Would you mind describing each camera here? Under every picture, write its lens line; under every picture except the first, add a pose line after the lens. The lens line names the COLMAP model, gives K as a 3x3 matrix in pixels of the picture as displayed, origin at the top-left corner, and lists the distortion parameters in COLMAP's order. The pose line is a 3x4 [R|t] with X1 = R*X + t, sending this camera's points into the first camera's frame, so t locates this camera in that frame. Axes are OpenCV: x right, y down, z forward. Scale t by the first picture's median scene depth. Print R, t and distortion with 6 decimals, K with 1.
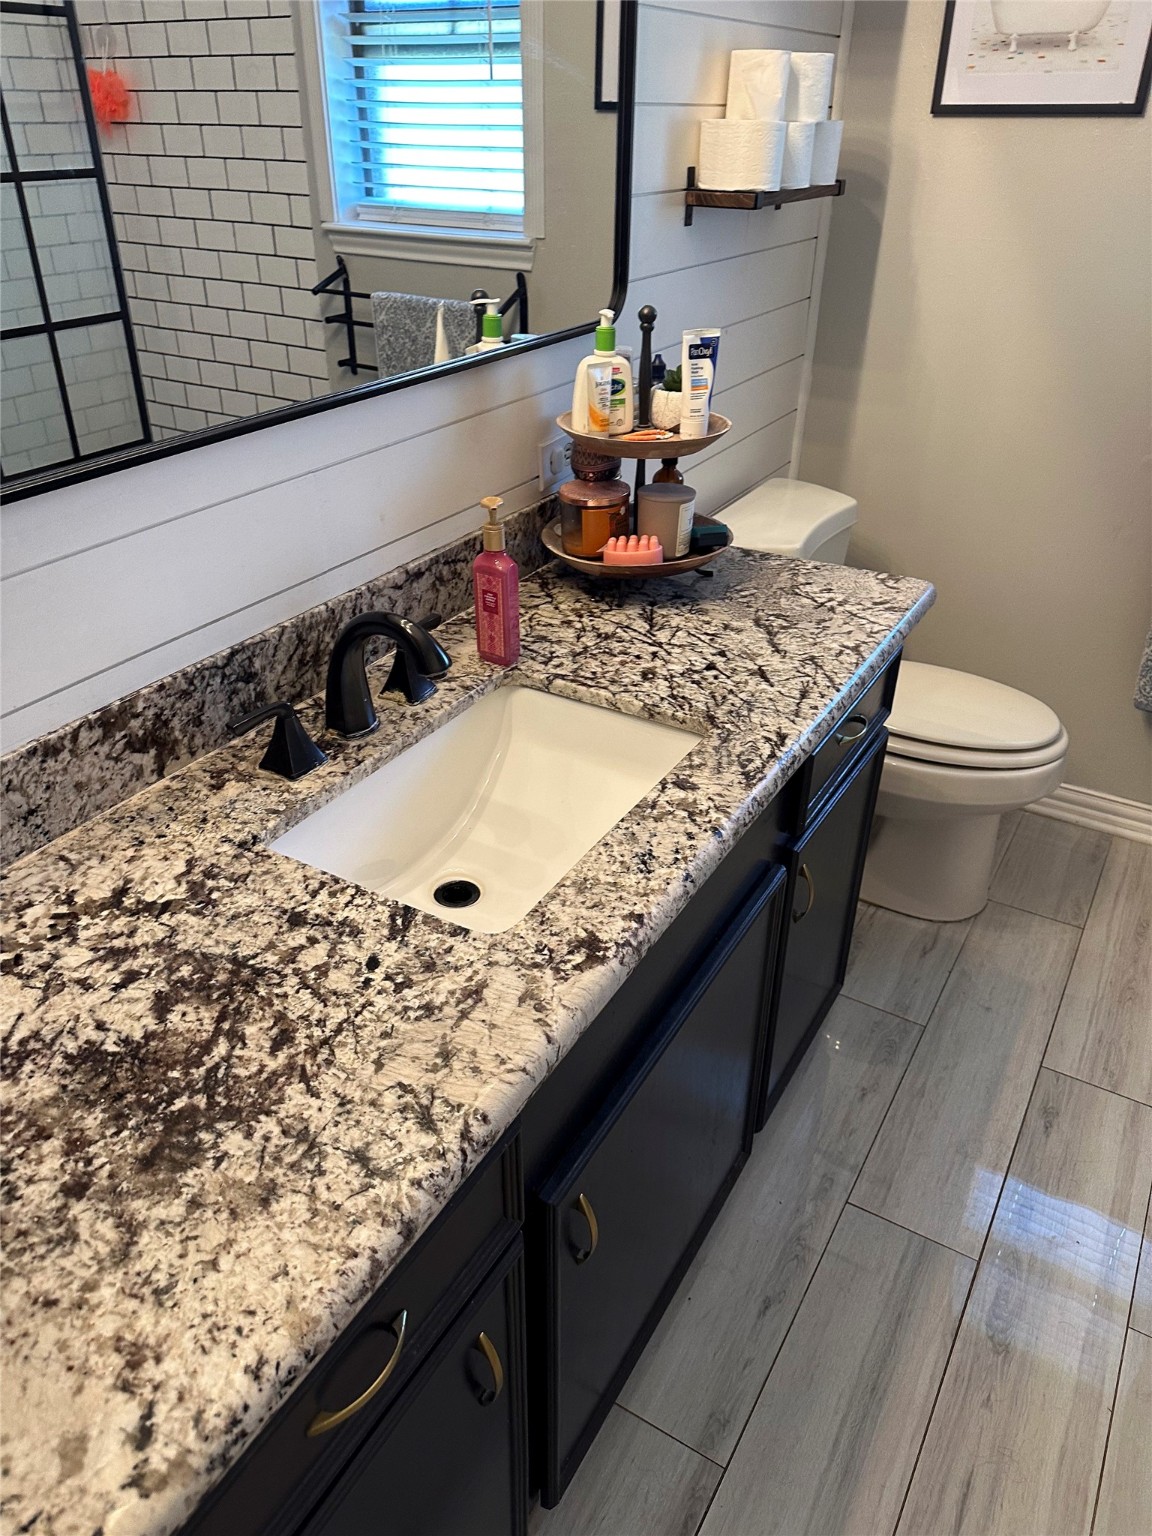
lens RADIAL K [[1092.3, 0, 571.0], [0, 1092.3, 765.4], [0, 0, 1]] dist [0.049087, -0.044871]
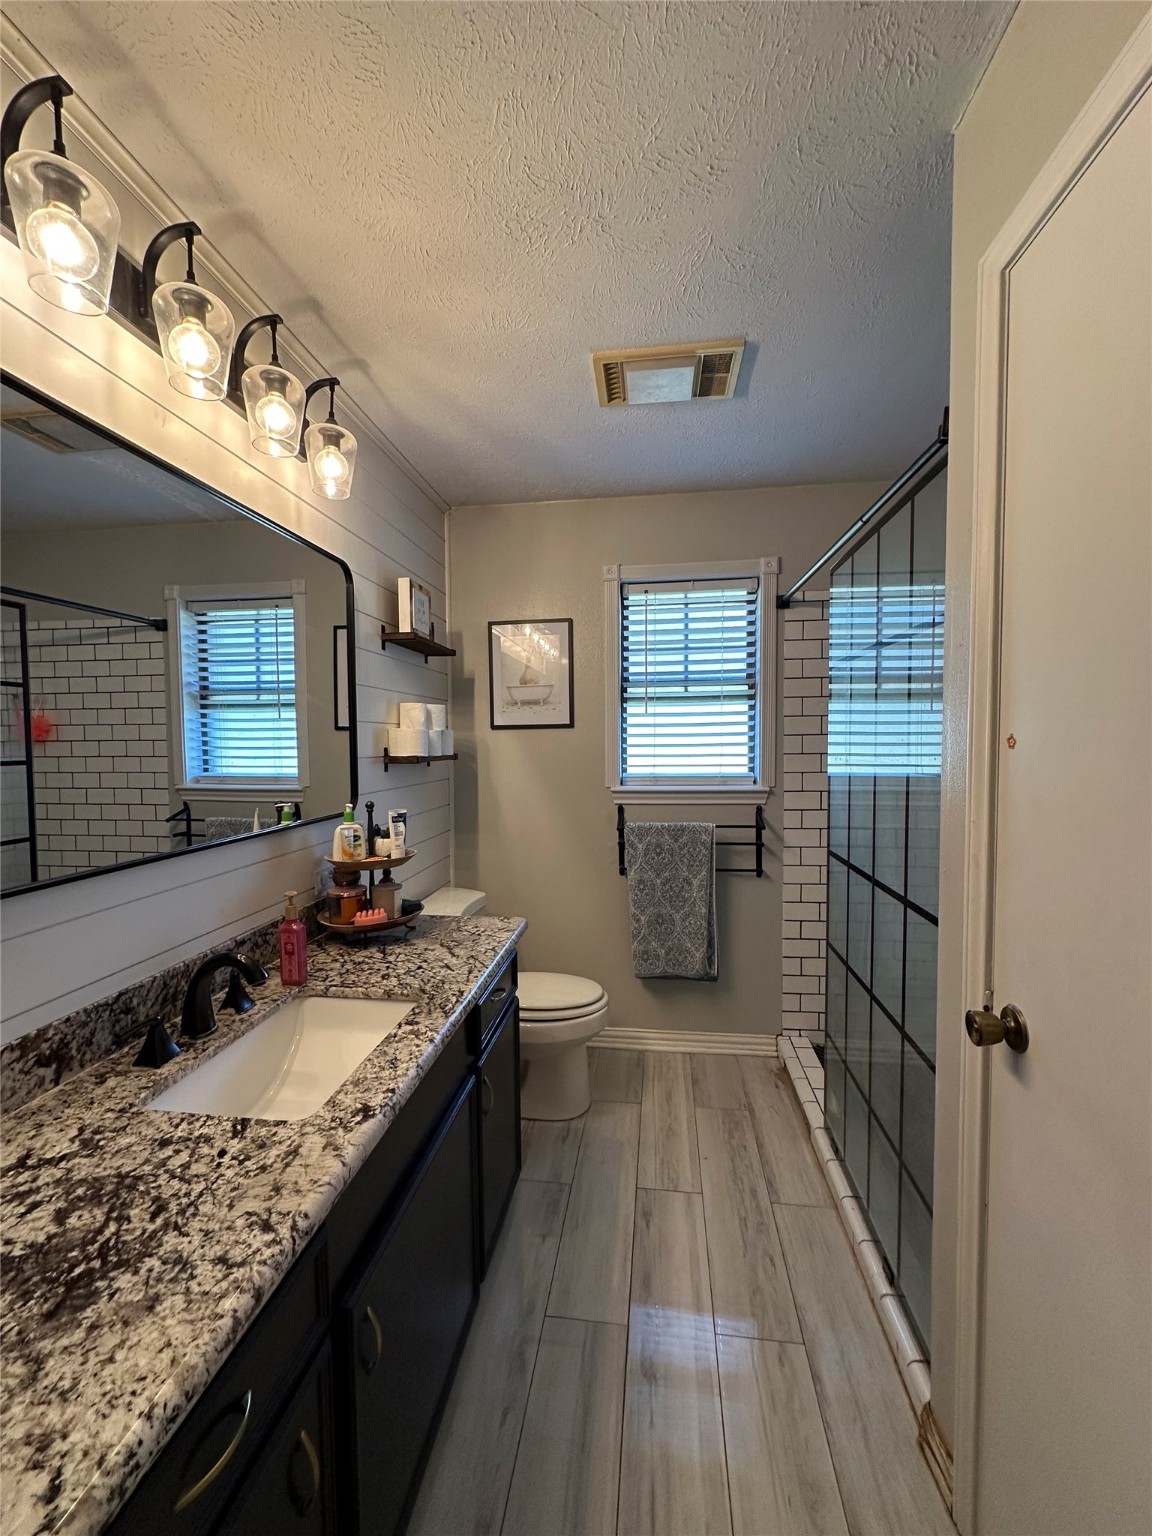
lens RADIAL K [[612.4, 0, 583.1], [0, 612.4, 762.1], [0, 0, 1]] dist [-0.007102, 0.001835]
pose [[0.915995, -0.033264, 0.399809, -0.027265], [0.220866, 0.873754, -0.433327, 0.142989], [-0.334921, 0.485230, 0.807700, -0.137332]]
